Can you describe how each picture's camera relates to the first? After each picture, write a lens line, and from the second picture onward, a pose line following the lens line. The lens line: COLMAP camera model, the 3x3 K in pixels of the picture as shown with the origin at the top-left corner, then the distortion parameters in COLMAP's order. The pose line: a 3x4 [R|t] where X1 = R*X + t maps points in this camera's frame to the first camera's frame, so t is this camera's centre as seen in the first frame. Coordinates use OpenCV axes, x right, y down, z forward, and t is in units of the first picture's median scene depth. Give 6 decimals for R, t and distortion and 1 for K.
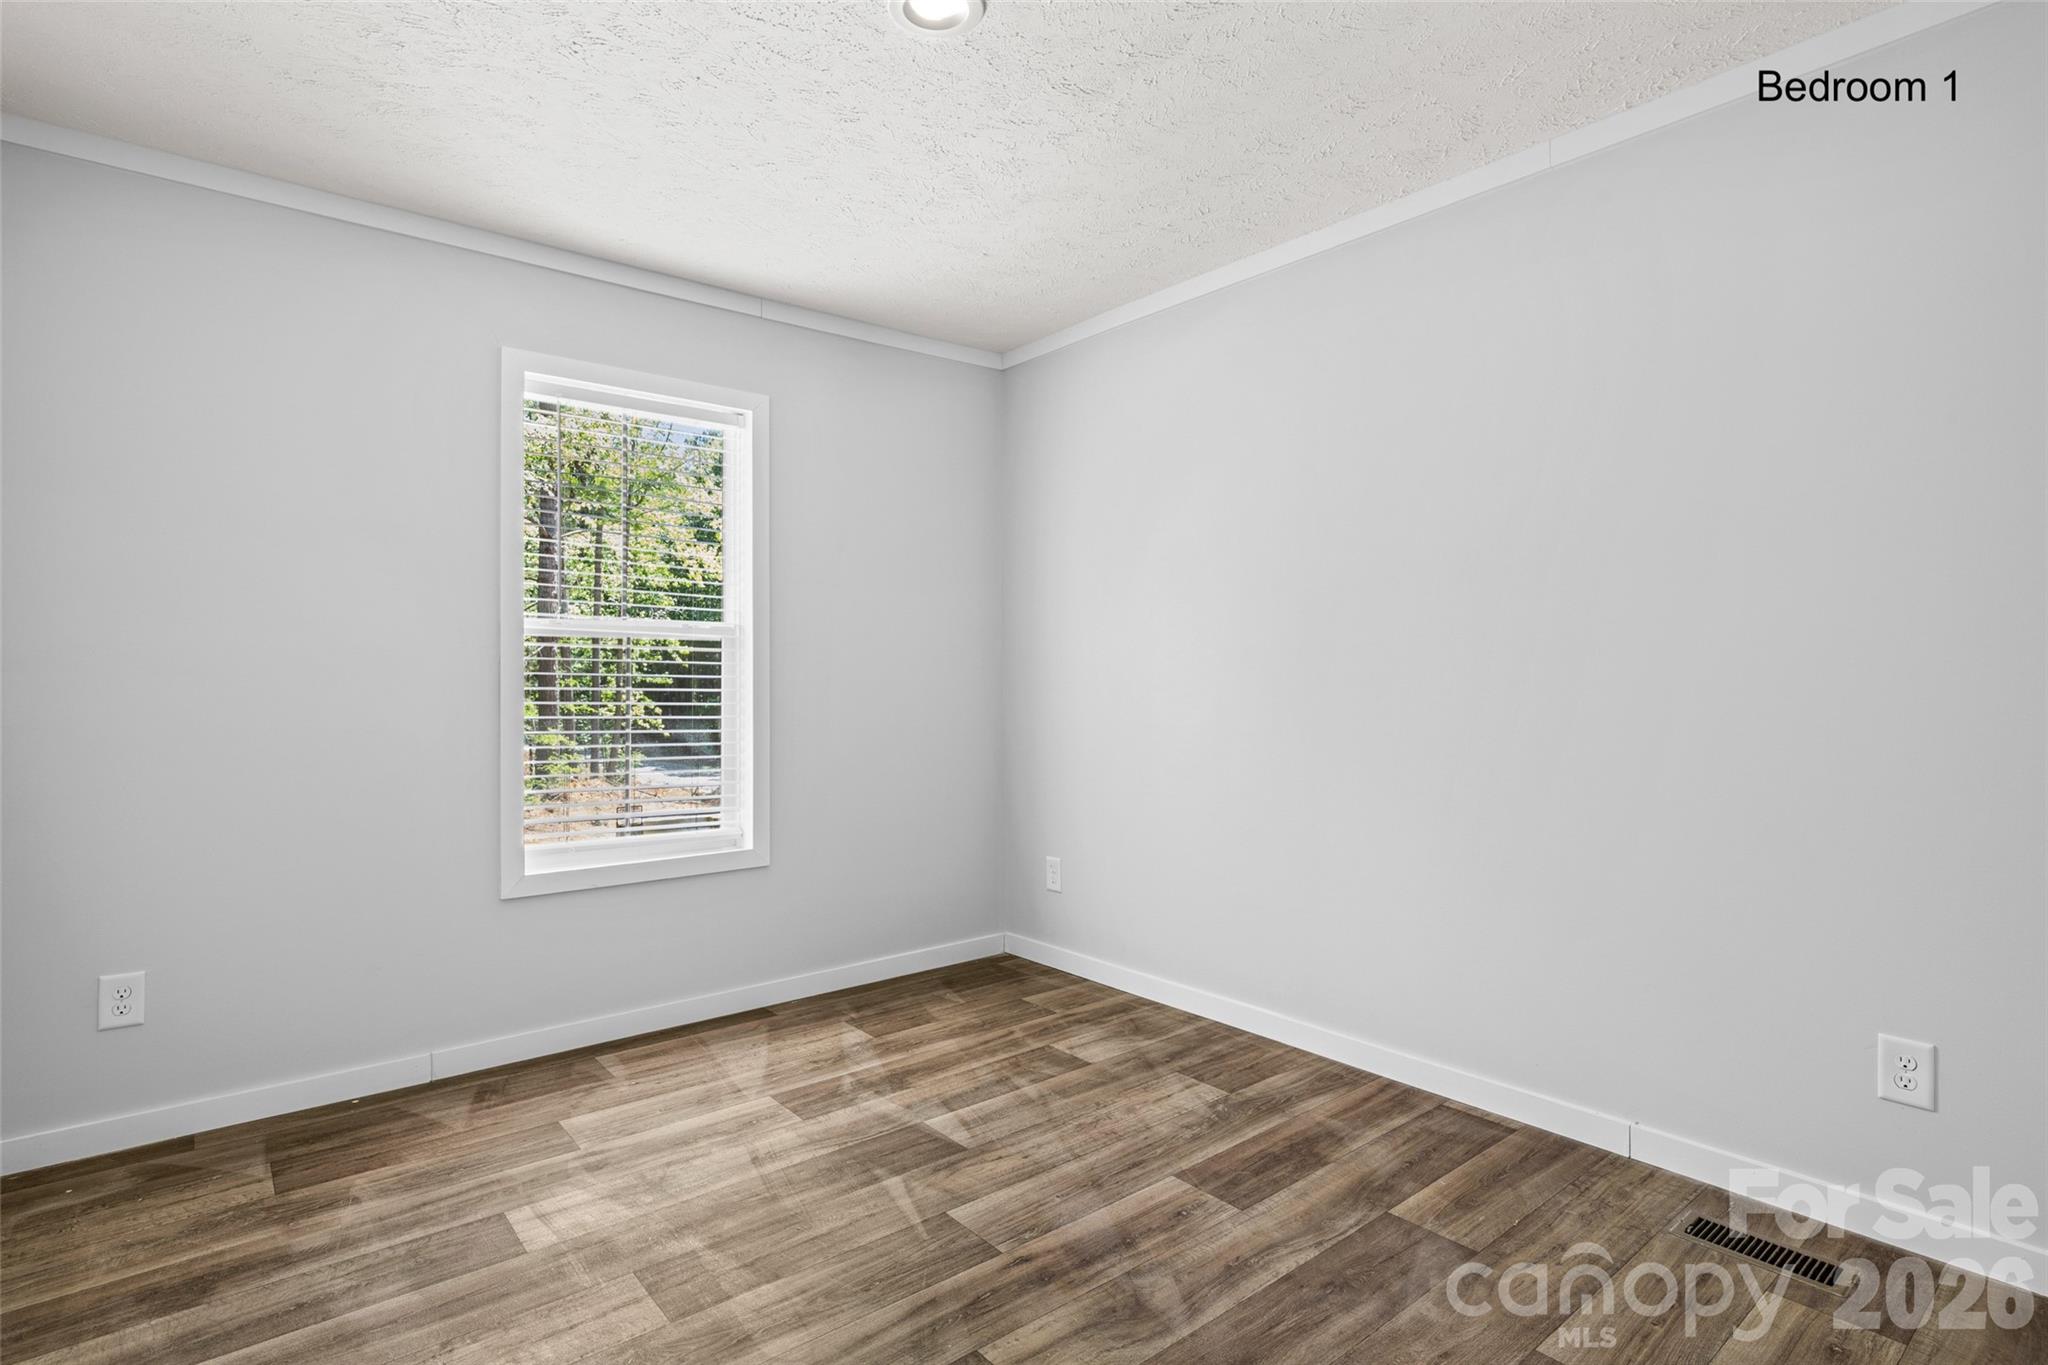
lens RADIAL K [[1022.5, 0, 1059.0], [0, 1022.5, 662.8], [0, 0, 1]] dist [-0.000266, -0.003070]
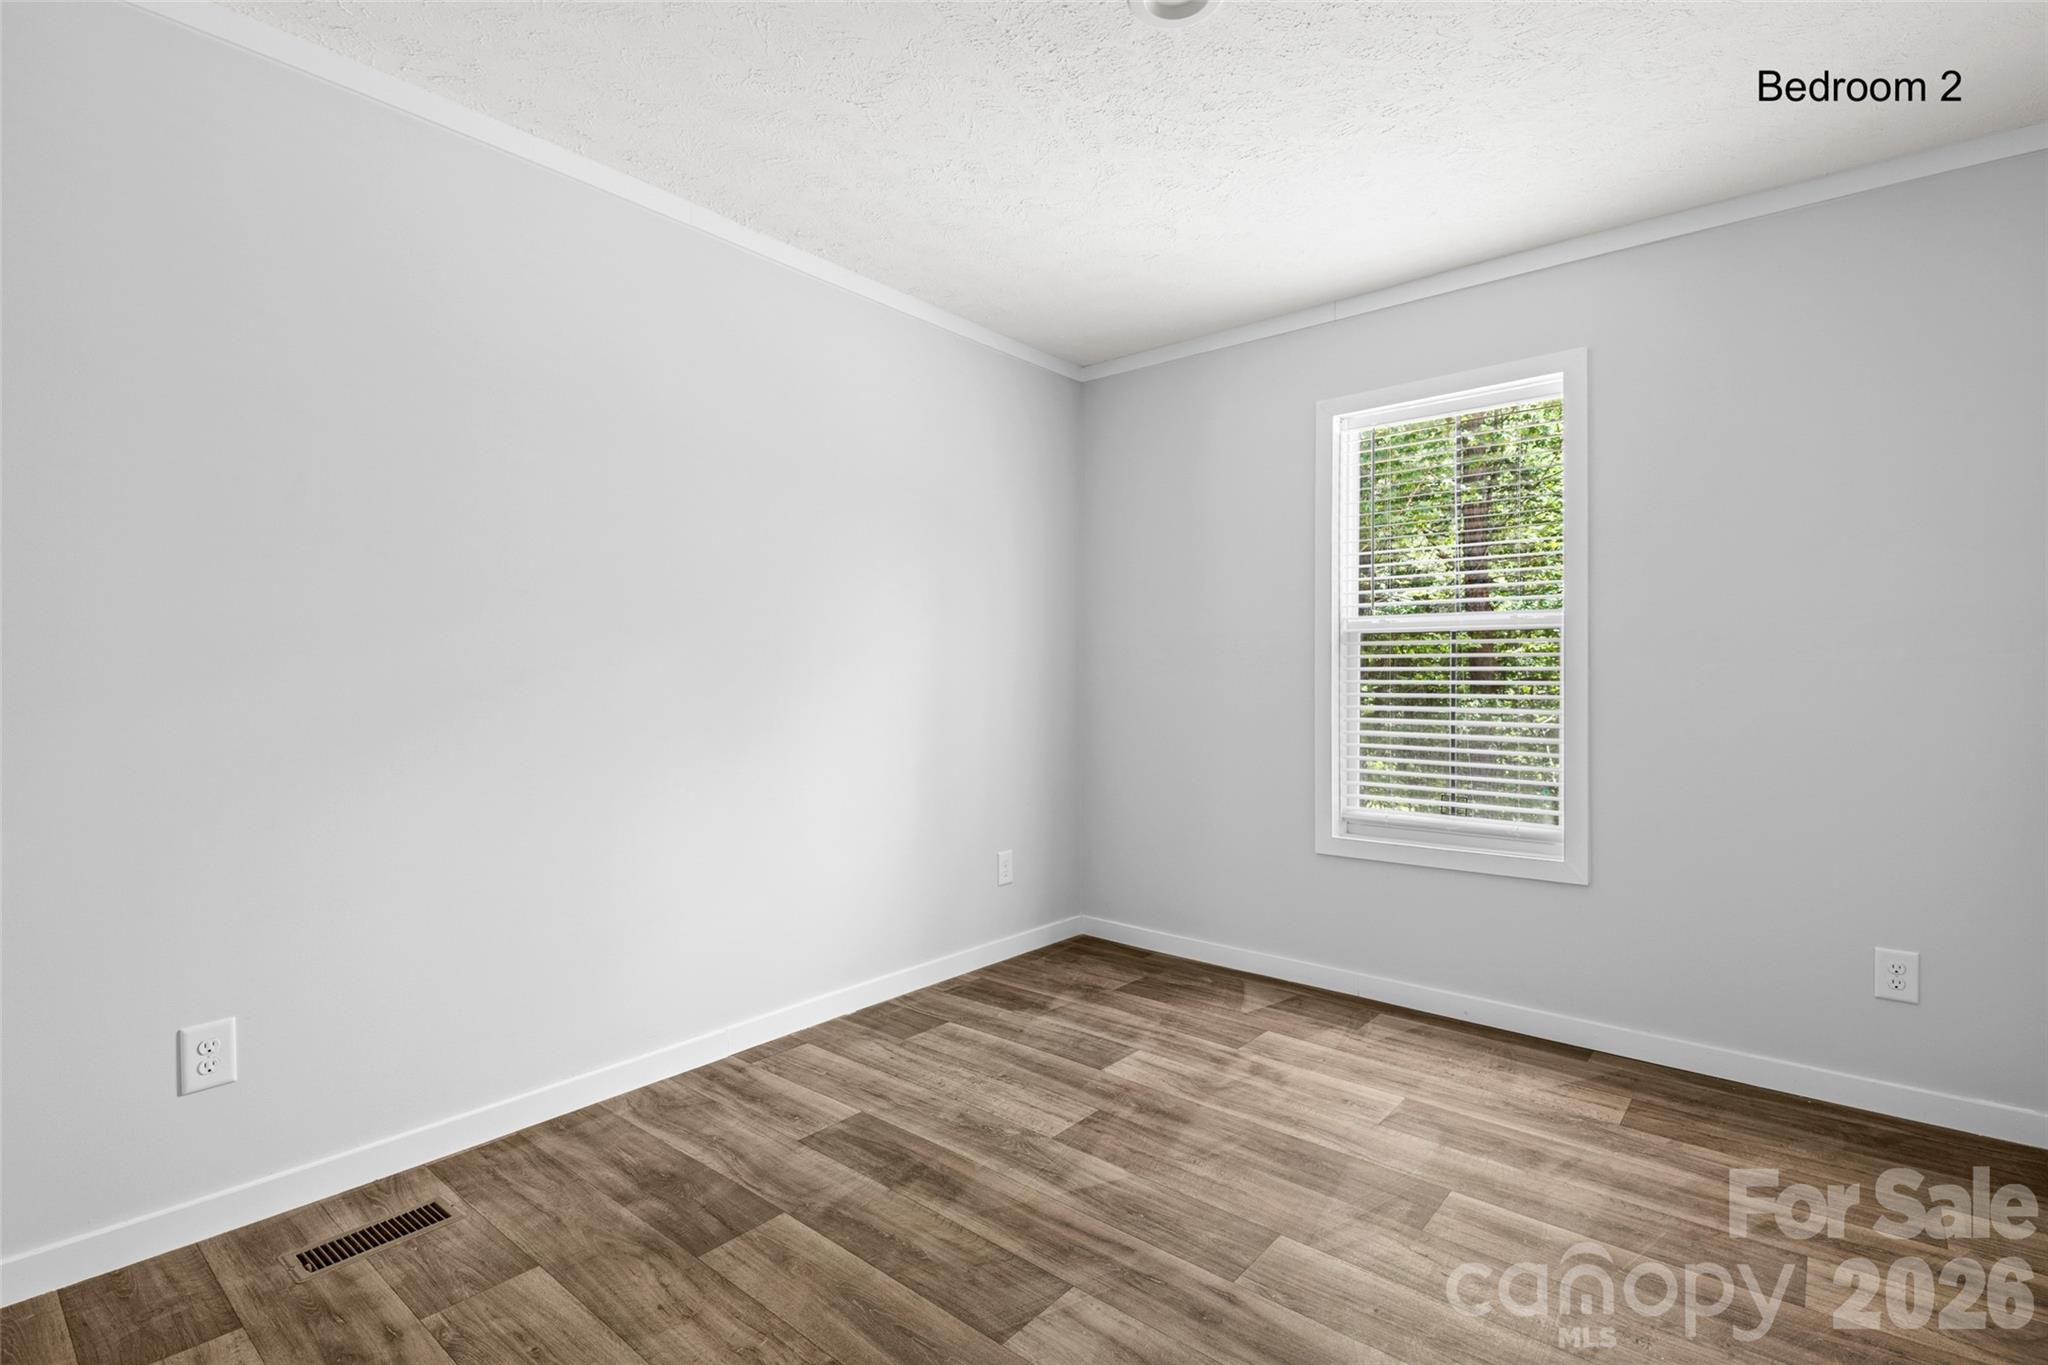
lens RADIAL K [[987.2, 0, 1036.9], [0, 987.2, 696.7], [0, 0, 1]] dist [0.001653, -0.000935]
pose [[0.147478, 0.027402, -0.988686, 0.754884], [0.006661, 0.999566, 0.028697, 0.009515], [0.989043, -0.010818, 0.147231, 0.650776]]
